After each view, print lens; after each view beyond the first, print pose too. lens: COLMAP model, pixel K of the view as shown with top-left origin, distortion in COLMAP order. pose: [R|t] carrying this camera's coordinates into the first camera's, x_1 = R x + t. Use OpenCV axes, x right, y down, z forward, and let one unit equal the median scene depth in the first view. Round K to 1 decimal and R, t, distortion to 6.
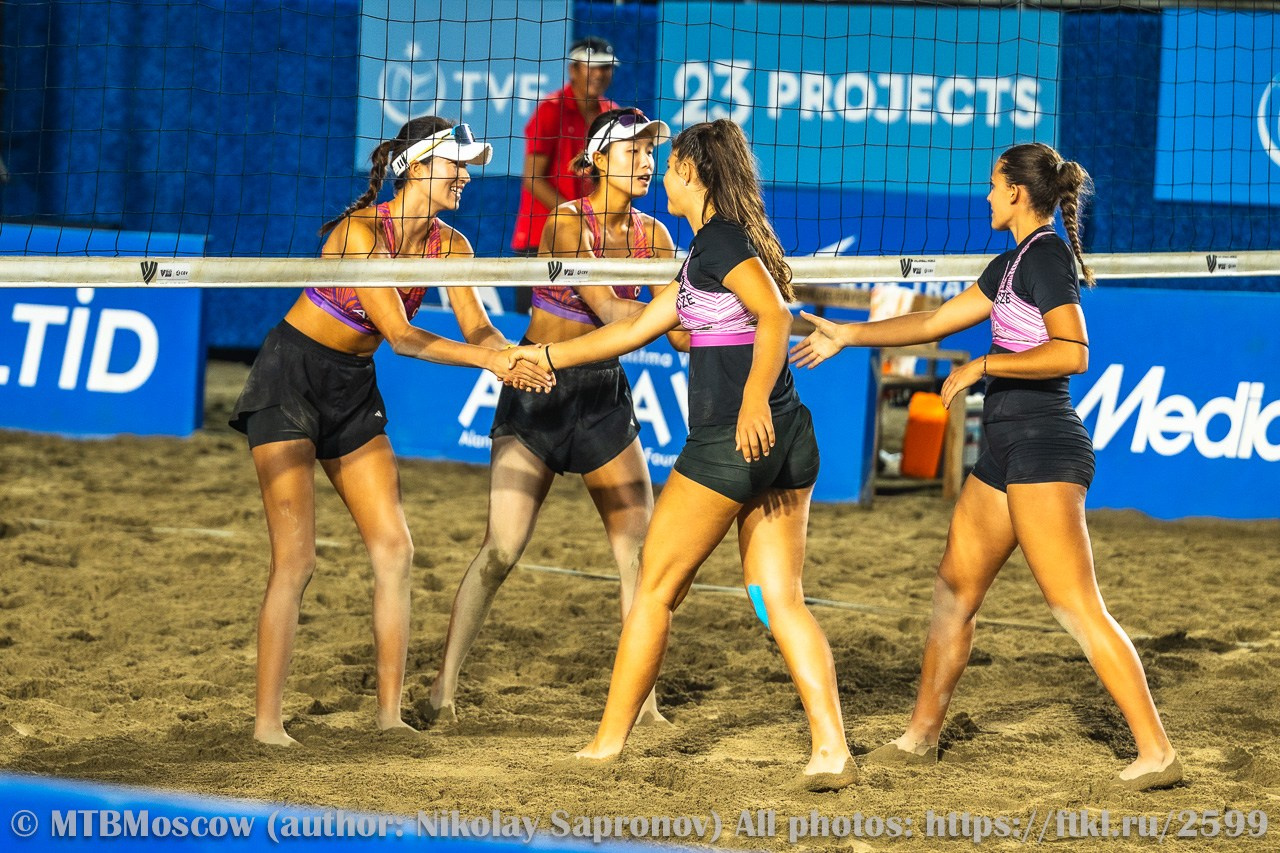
lens RADIAL K [[6882.1, 0, 638.9], [0, 6882.1, 426.2], [0, 0, 1]] dist [0.312653, 0.000000]
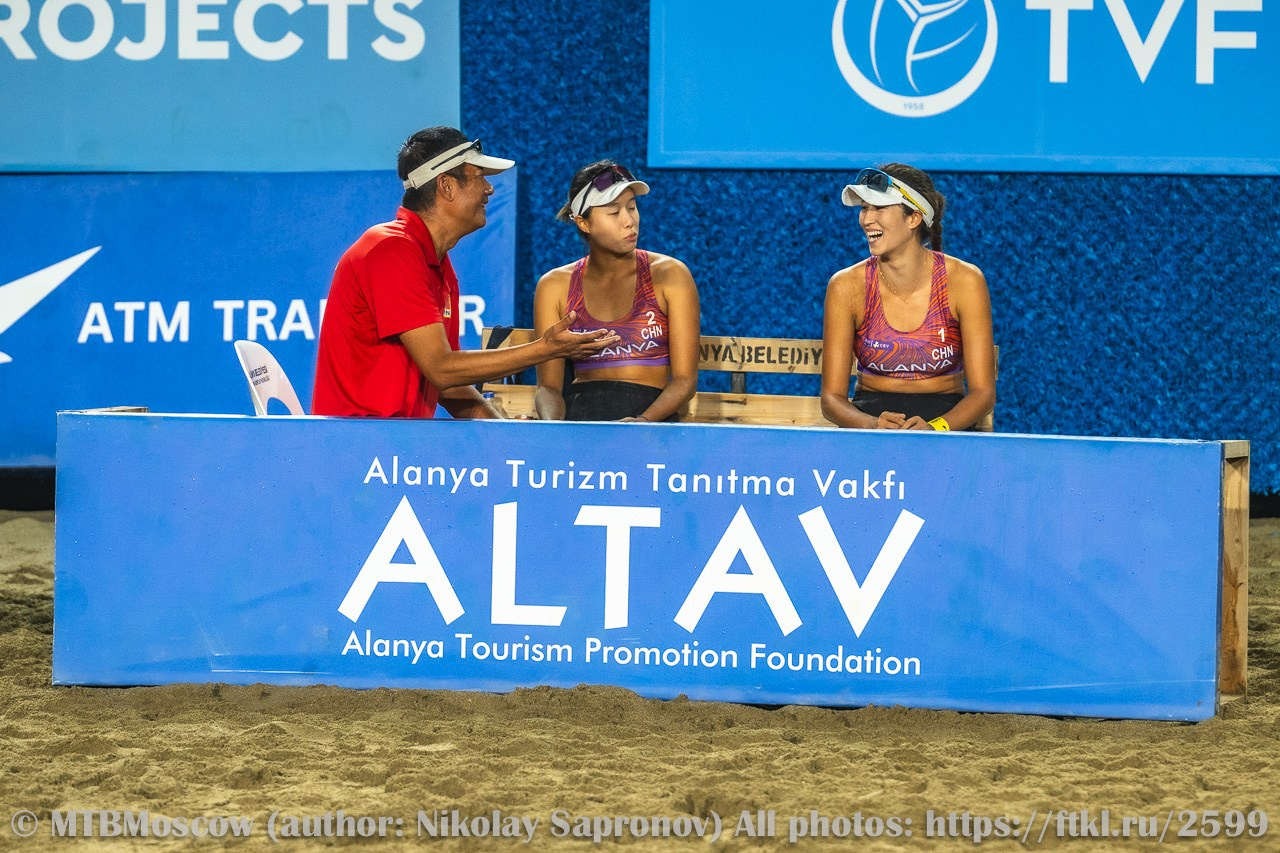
lens RADIAL K [[7721.7, 0, 640.3], [0, 7721.7, 425.5], [0, 0, 1]] dist [0.715918, 0.000000]
pose [[0.895195, -0.055191, 0.442244, -0.302208], [0.051732, 0.998463, 0.019889, -0.029195], [-0.442662, 0.005074, 0.896674, 0.448982]]
